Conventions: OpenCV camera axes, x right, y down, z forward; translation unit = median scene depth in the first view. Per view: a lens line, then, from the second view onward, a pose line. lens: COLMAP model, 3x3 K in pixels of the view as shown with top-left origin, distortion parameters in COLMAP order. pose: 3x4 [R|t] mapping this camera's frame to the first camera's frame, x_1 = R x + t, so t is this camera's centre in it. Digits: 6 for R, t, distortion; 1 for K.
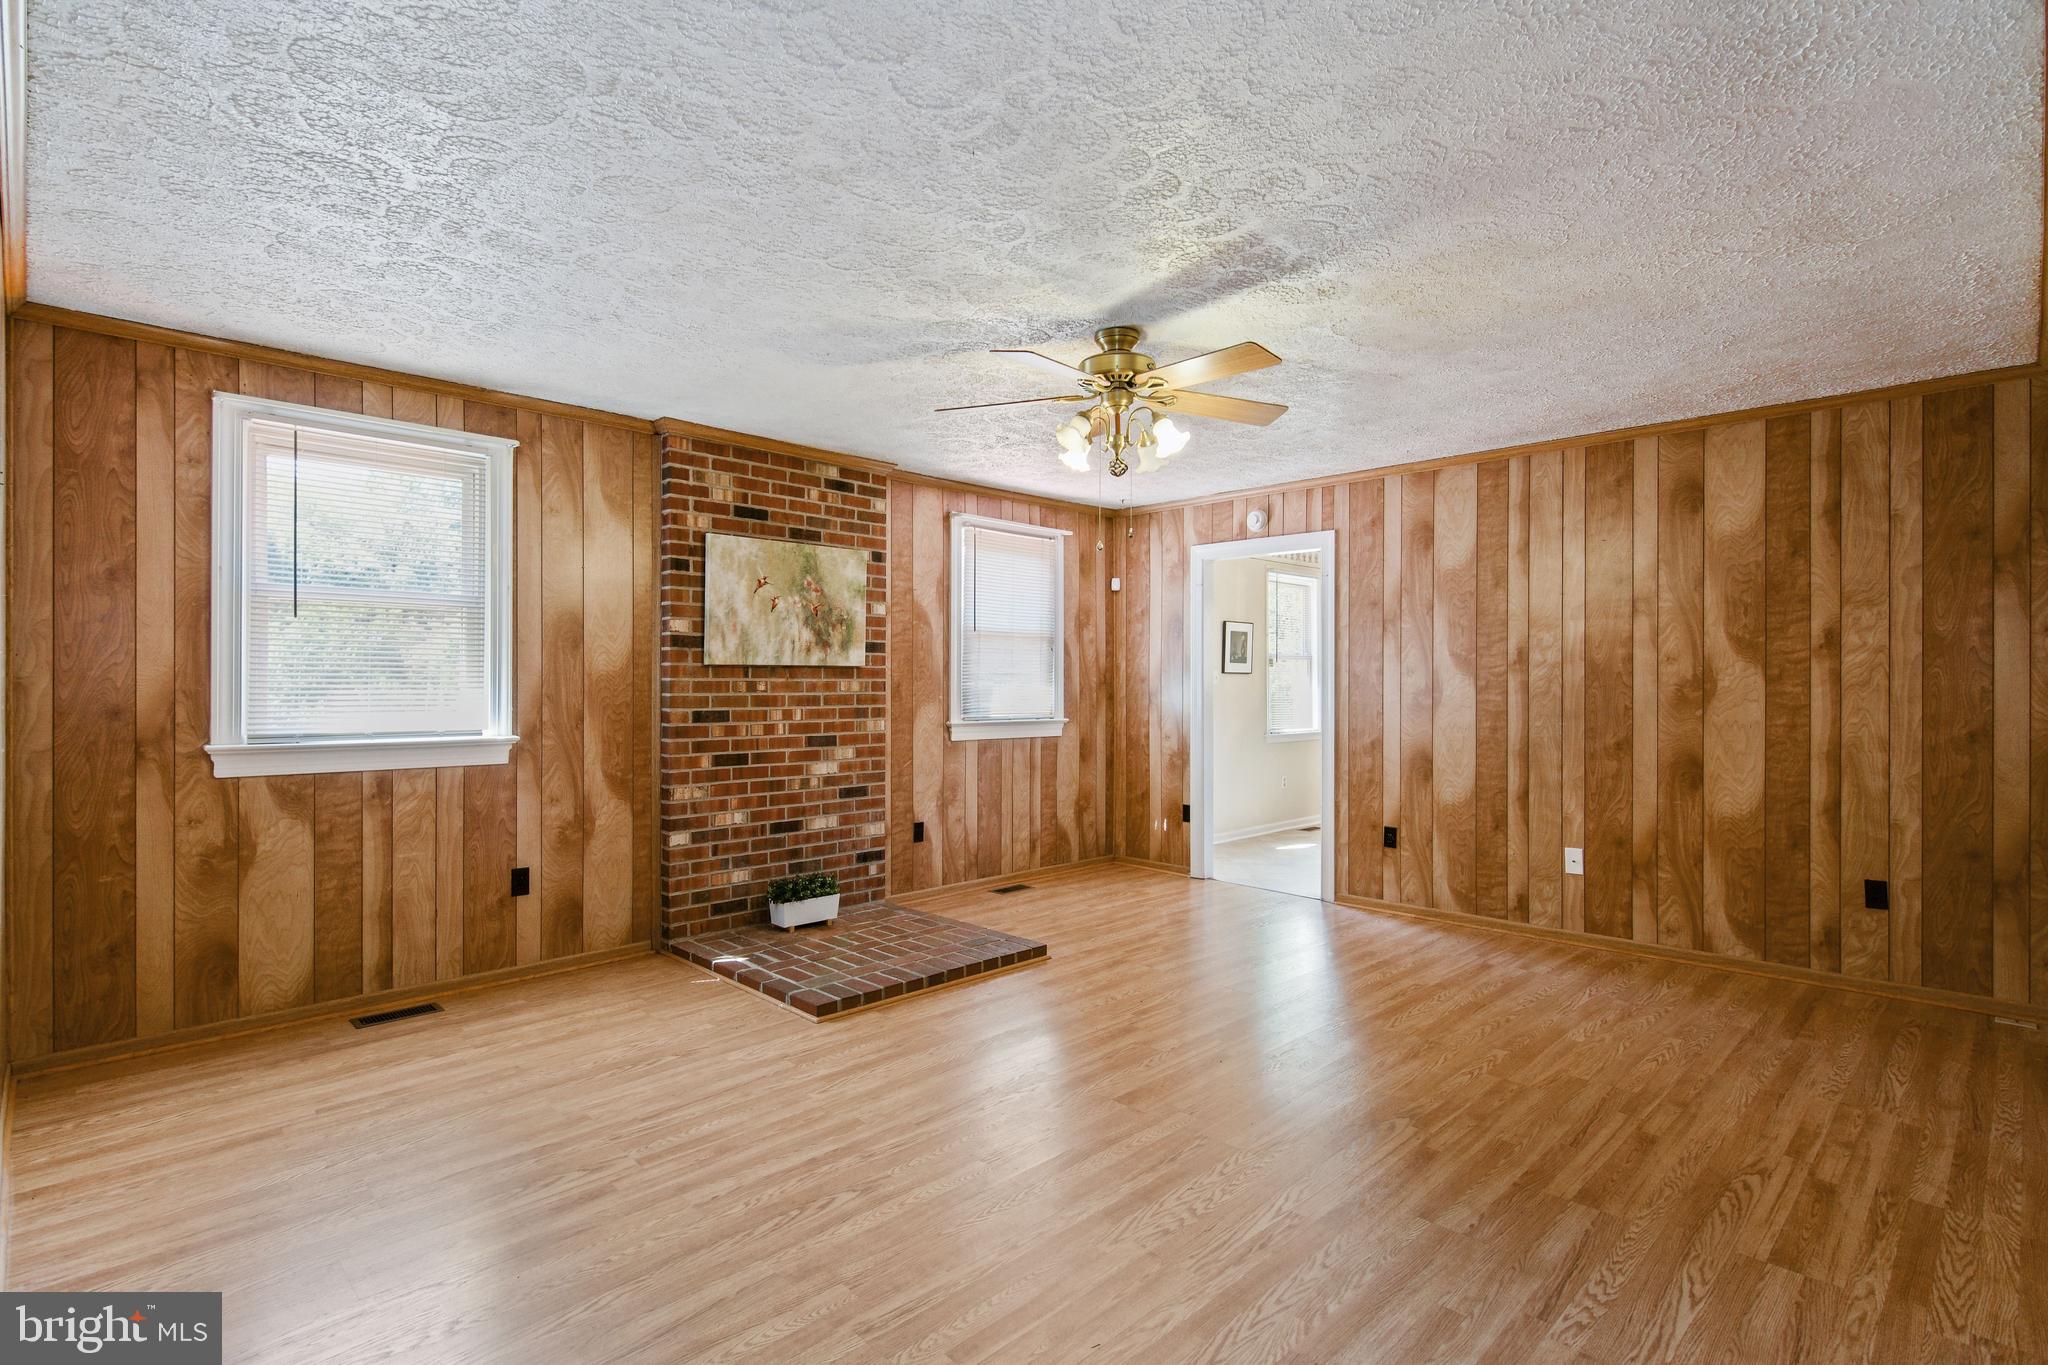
lens RADIAL K [[1011.7, 0, 1024.0], [0, 1011.7, 682.5], [0, 0, 1]] dist [0.001311, -0.006441]
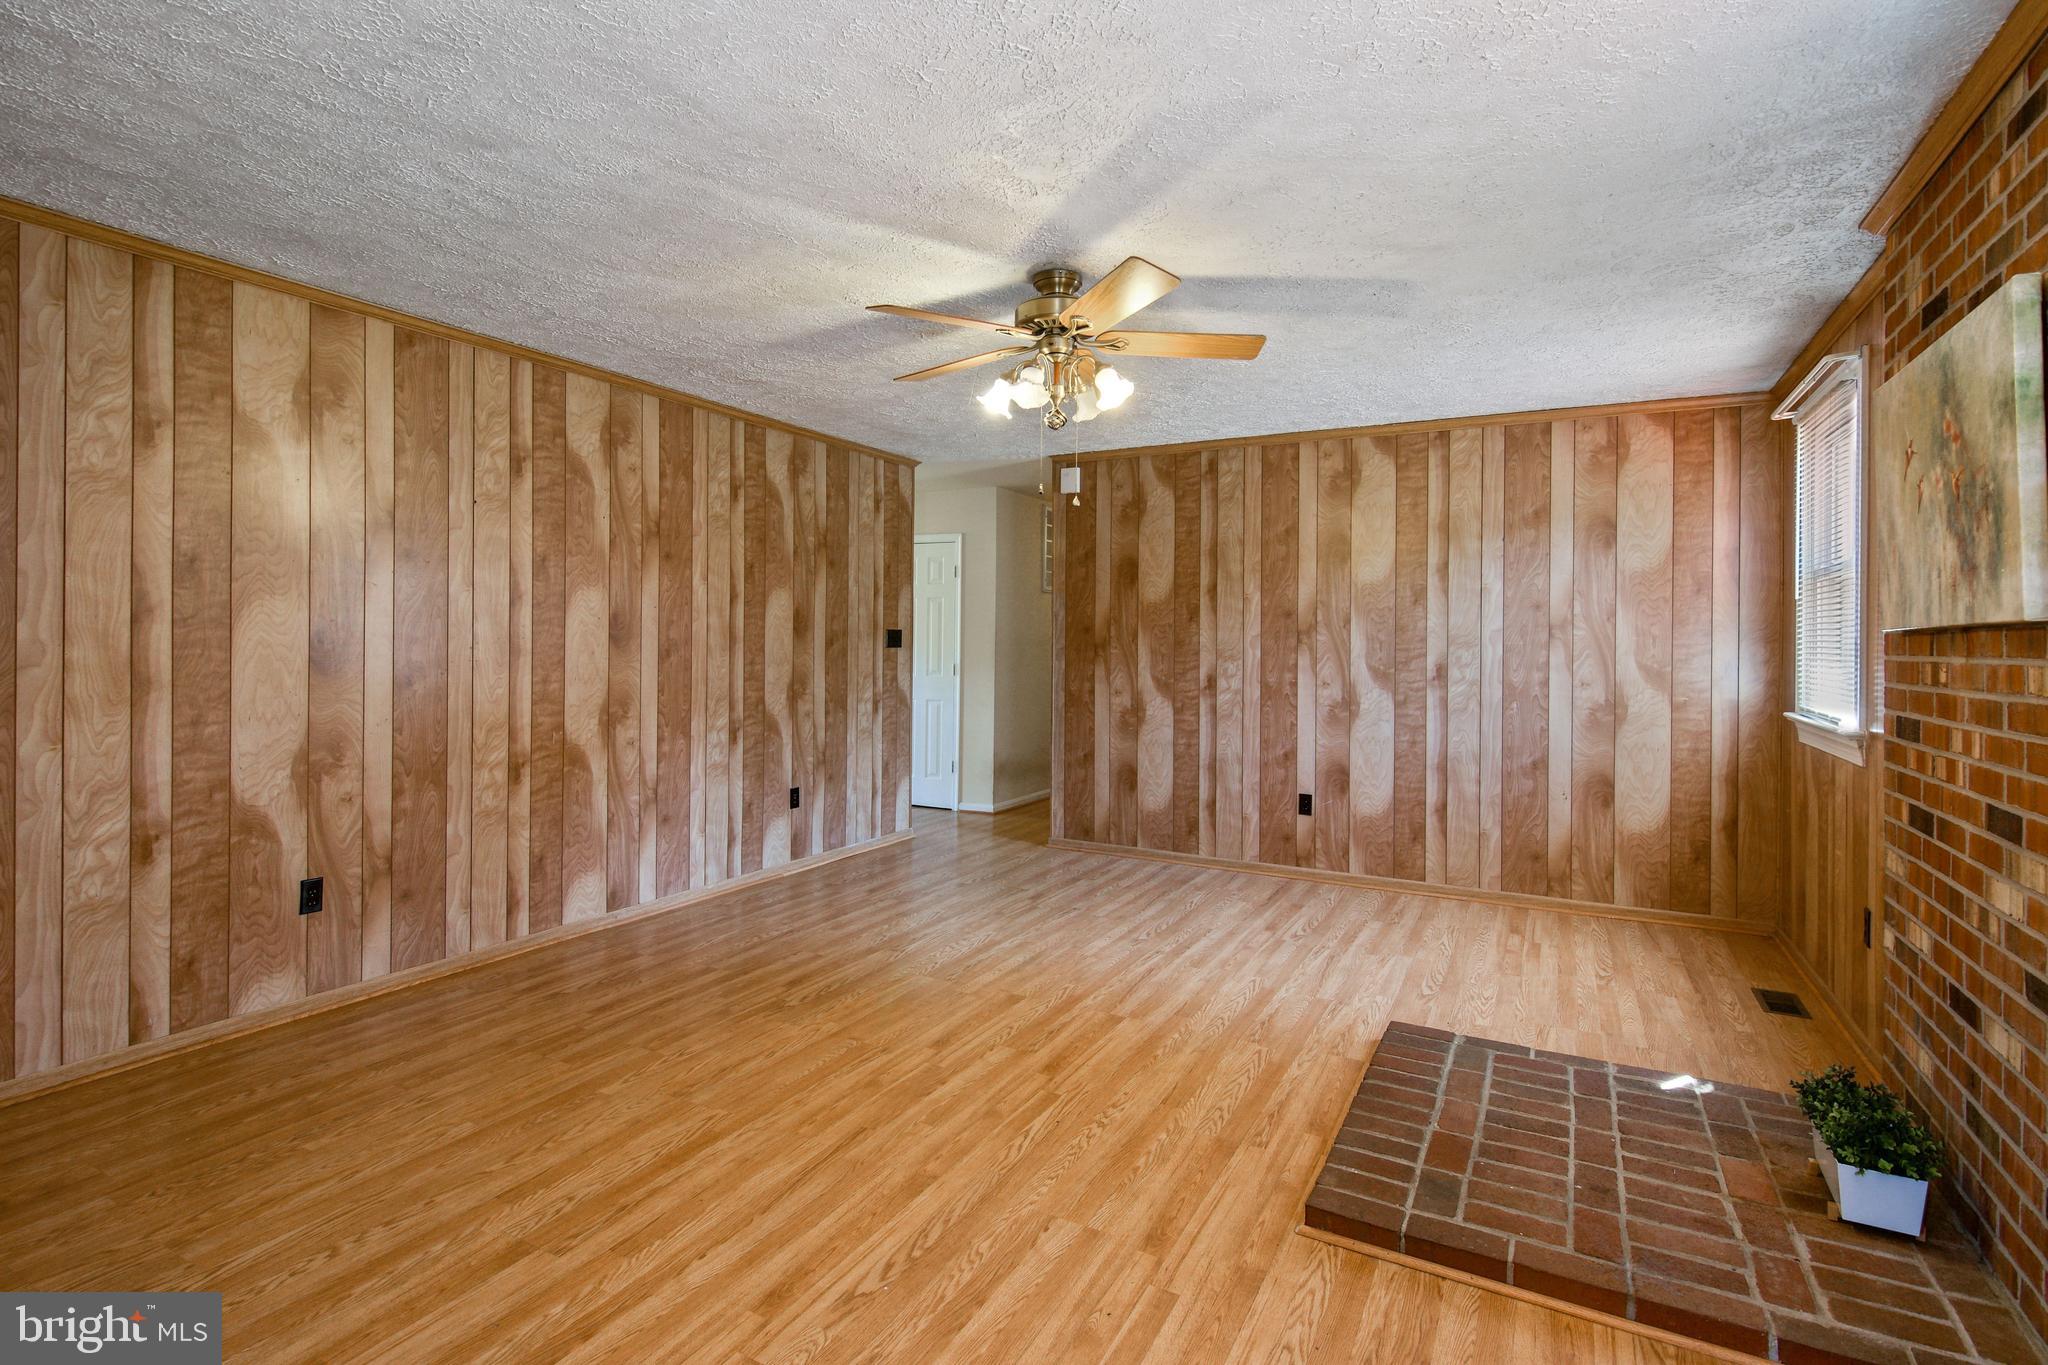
lens RADIAL K [[1011.7, 0, 1024.0], [0, 1011.7, 682.5], [0, 0, 1]] dist [0.001311, -0.006441]
pose [[-0.958146, 0.000097, -0.286281, 0.372843], [-0.012006, 0.999107, 0.040520, -0.006295], [0.286029, 0.042261, -0.957288, 1.831768]]
